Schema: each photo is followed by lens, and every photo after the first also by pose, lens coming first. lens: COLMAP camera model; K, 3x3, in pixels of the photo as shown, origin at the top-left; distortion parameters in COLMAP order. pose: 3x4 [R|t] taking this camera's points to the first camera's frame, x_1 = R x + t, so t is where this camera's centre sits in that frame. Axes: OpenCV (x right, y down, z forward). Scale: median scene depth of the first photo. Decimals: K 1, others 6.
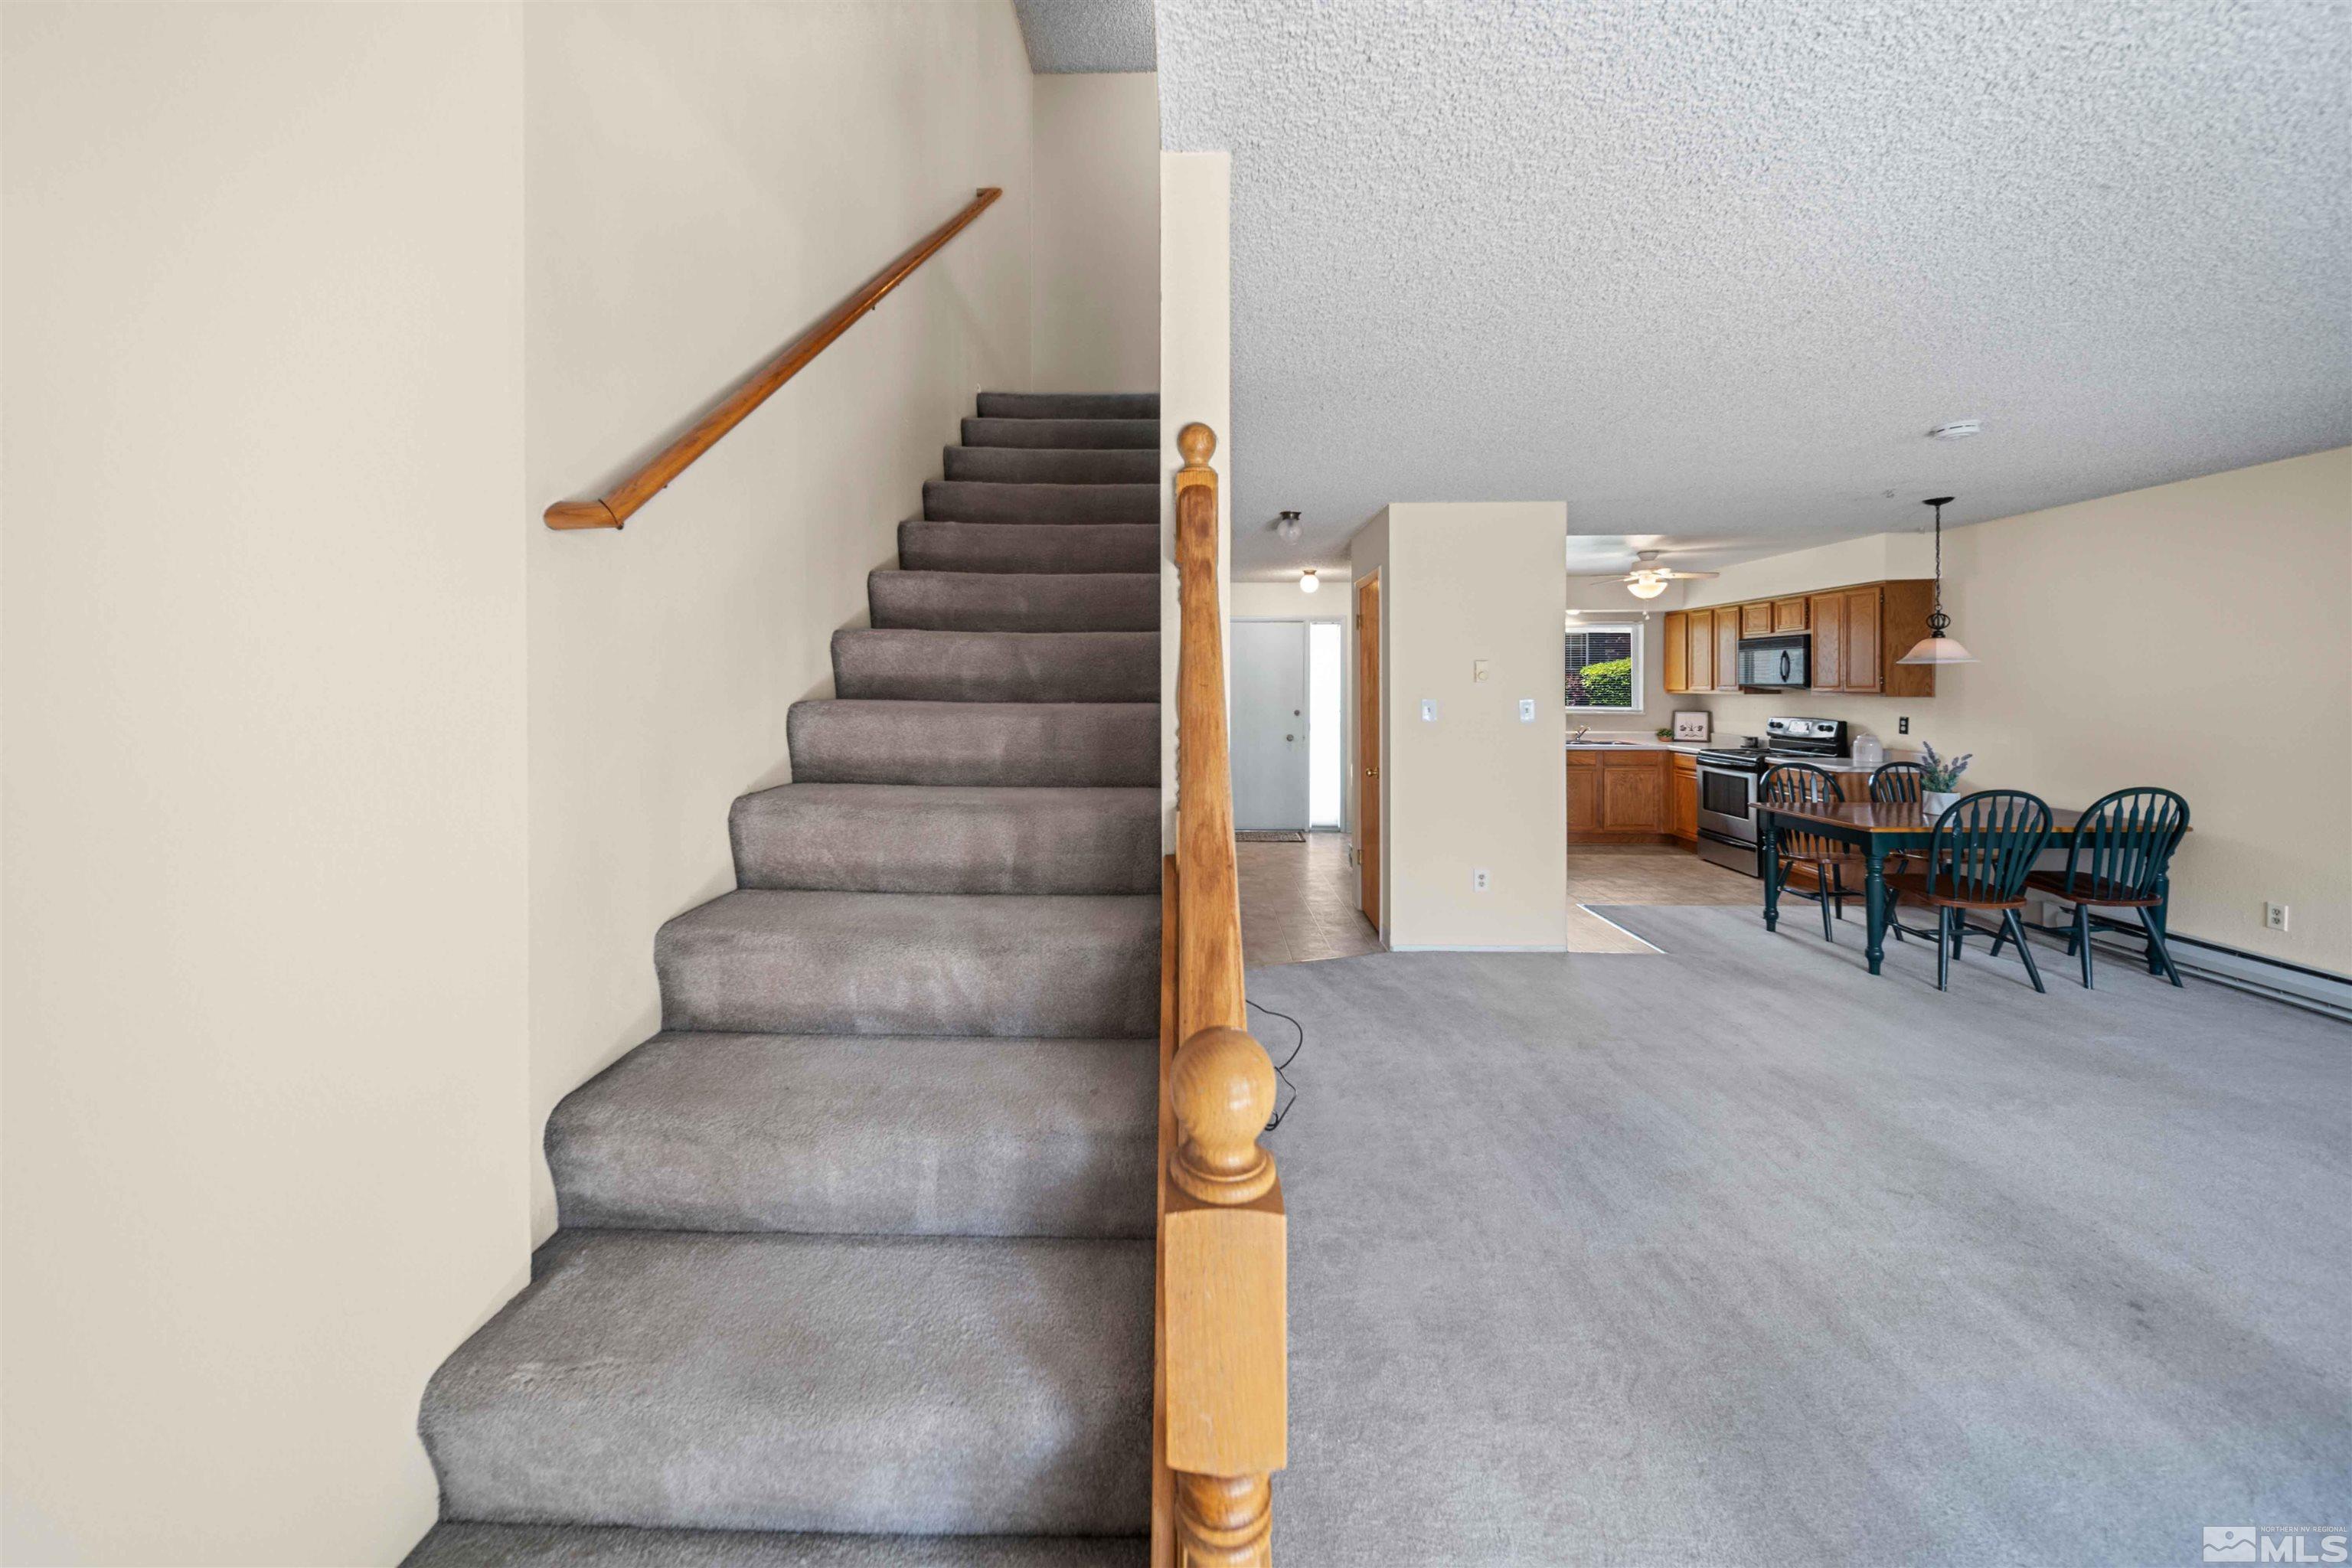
lens RADIAL K [[880.0, 0, 1155.1], [0, 880.0, 678.7], [0, 0, 1]] dist [0.000660, 0.000067]
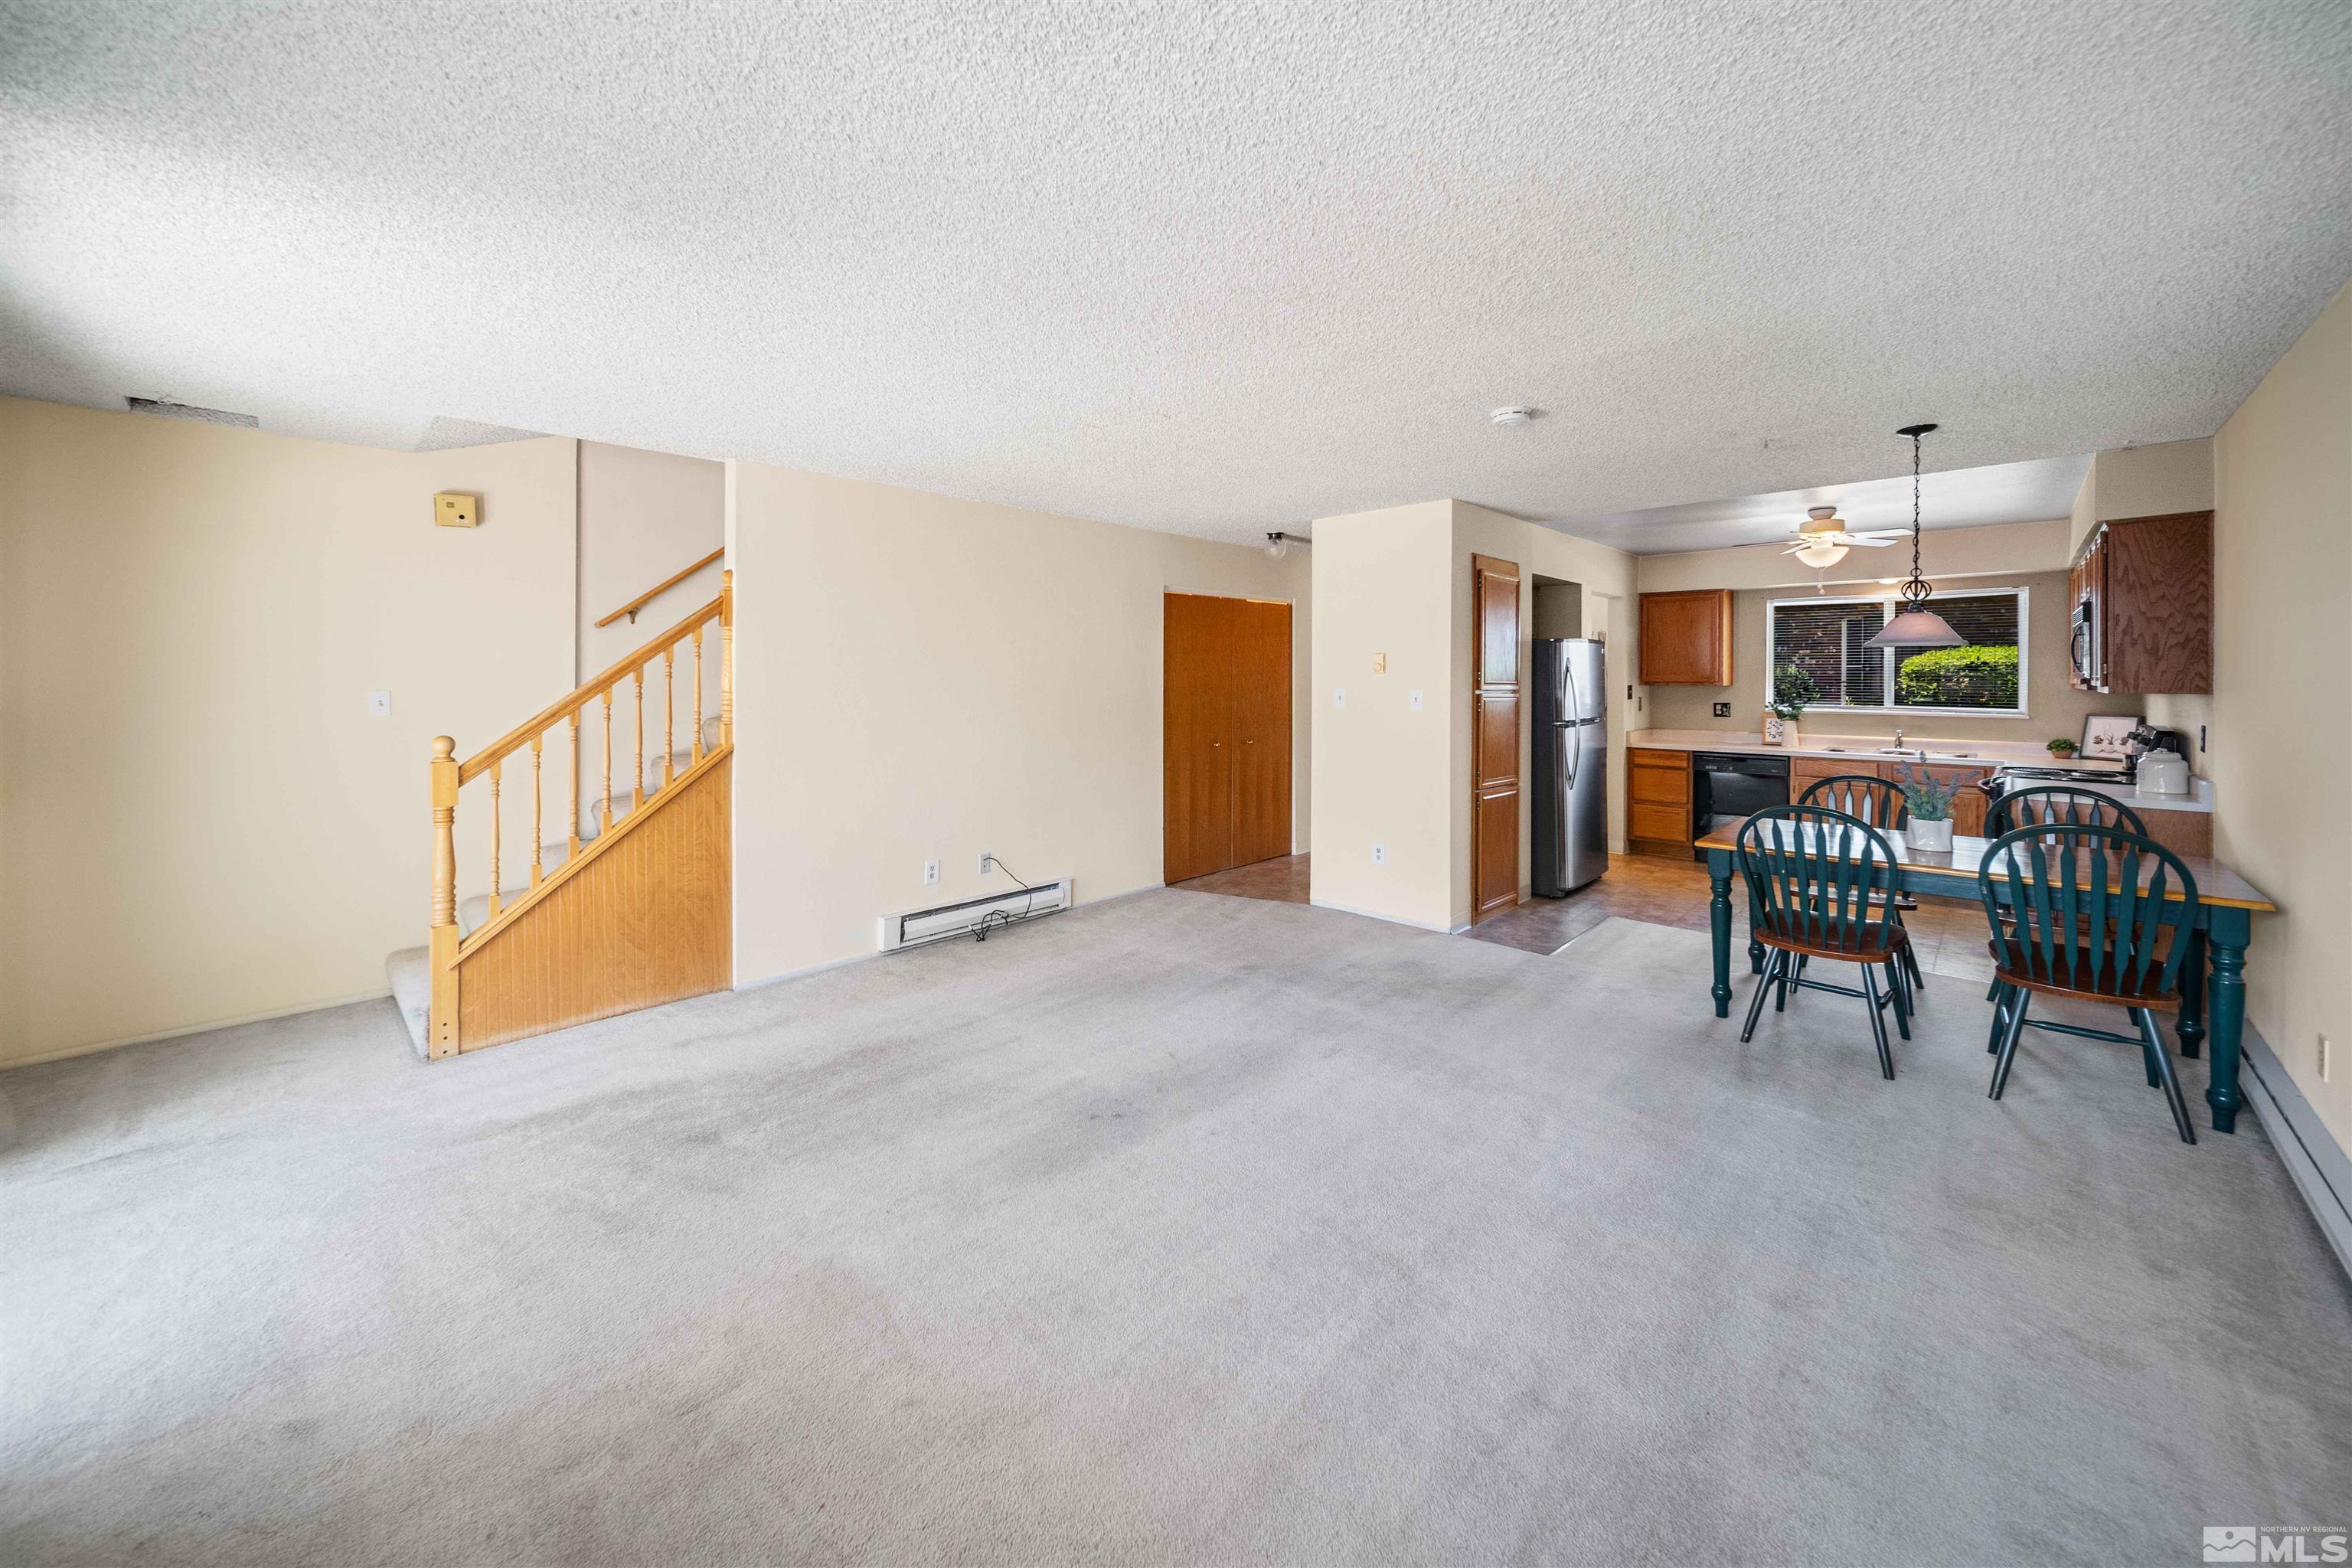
lens RADIAL K [[859.8, 0, 1175.1], [0, 859.8, 682.3], [0, 0, 1]] dist [-0.000490, -0.000083]
pose [[0.741341, 0.003754, -0.671118, 0.582547], [0.003404, 0.999950, 0.009354, 0.002557], [0.671119, -0.009219, 0.741292, 0.022027]]
